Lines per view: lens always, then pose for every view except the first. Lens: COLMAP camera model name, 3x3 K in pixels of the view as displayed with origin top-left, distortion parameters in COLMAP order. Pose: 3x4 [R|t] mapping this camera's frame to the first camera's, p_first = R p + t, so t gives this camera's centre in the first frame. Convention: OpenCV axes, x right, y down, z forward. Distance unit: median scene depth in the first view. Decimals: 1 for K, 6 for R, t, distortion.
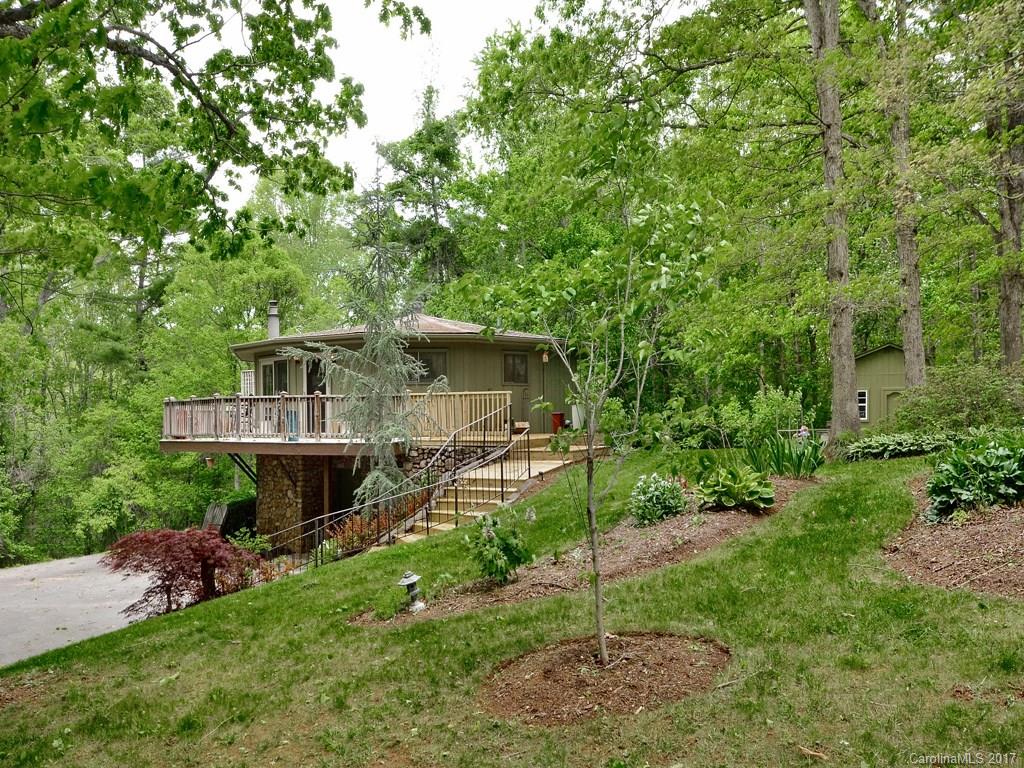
lens RADIAL K [[904.1, 0, 509.9], [0, 904.1, 384.7], [0, 0, 1]] dist [-0.020883, -0.007144]
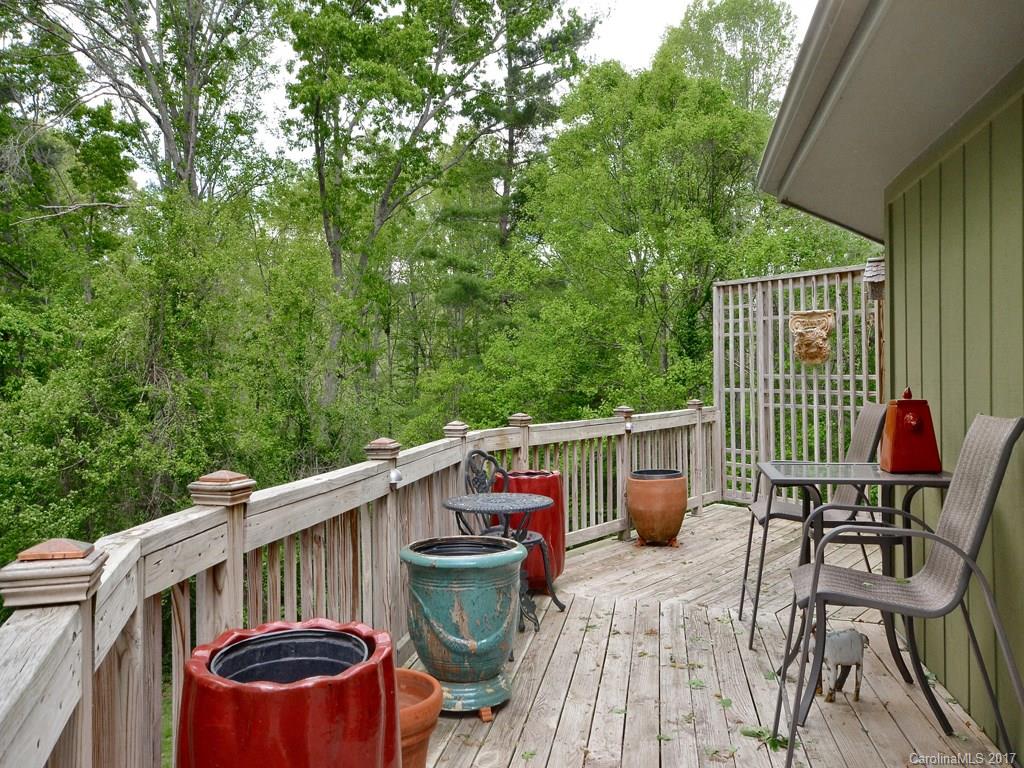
lens RADIAL K [[833.1, 0, 512.0], [0, 833.1, 385.7], [0, 0, 1]] dist [-0.002463, -0.000107]
pose [[0.914995, 0.005198, -0.403432, -0.154813], [0.024437, 0.997367, 0.068275, -0.004207], [0.402725, -0.072330, 0.912459, 0.443625]]
